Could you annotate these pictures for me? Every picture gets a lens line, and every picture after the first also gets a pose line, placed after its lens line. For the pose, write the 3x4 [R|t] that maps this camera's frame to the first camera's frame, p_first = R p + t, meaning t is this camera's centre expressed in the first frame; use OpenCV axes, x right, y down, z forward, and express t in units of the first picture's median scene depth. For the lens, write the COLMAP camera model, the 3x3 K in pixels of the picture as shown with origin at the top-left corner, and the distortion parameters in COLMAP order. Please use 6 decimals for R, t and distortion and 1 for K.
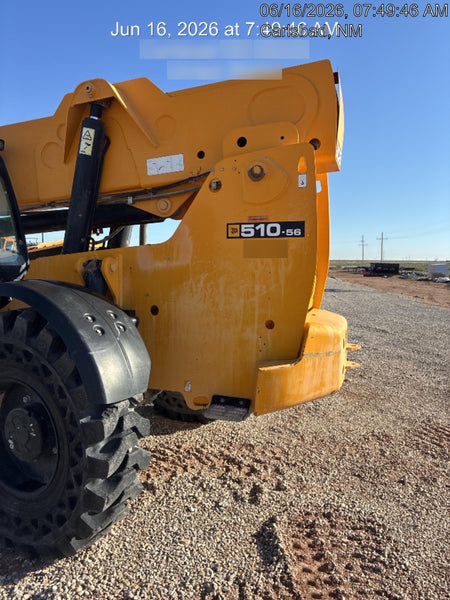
lens RADIAL K [[450.5, 0, 225.0], [0, 450.5, 300.0], [0, 0, 1]] dist [0.029961, 0.003185]
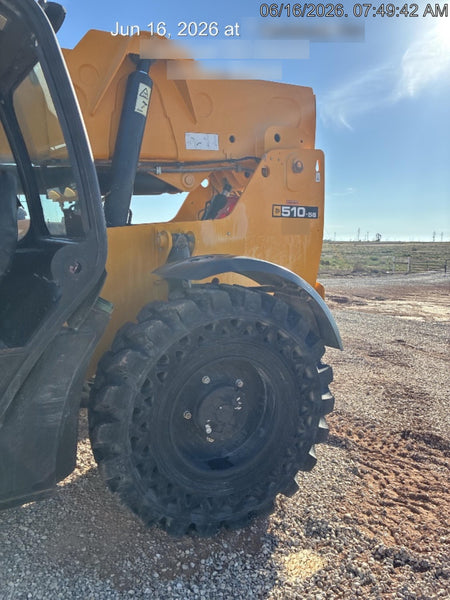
lens RADIAL K [[450.5, 0, 225.0], [0, 450.5, 300.0], [0, 0, 1]] dist [0.029961, 0.003185]
pose [[0.622222, -0.101092, 0.776286, -1.048669], [0.062937, 0.994877, 0.079112, -0.019759], [-0.780307, -0.000368, 0.625397, 0.350805]]
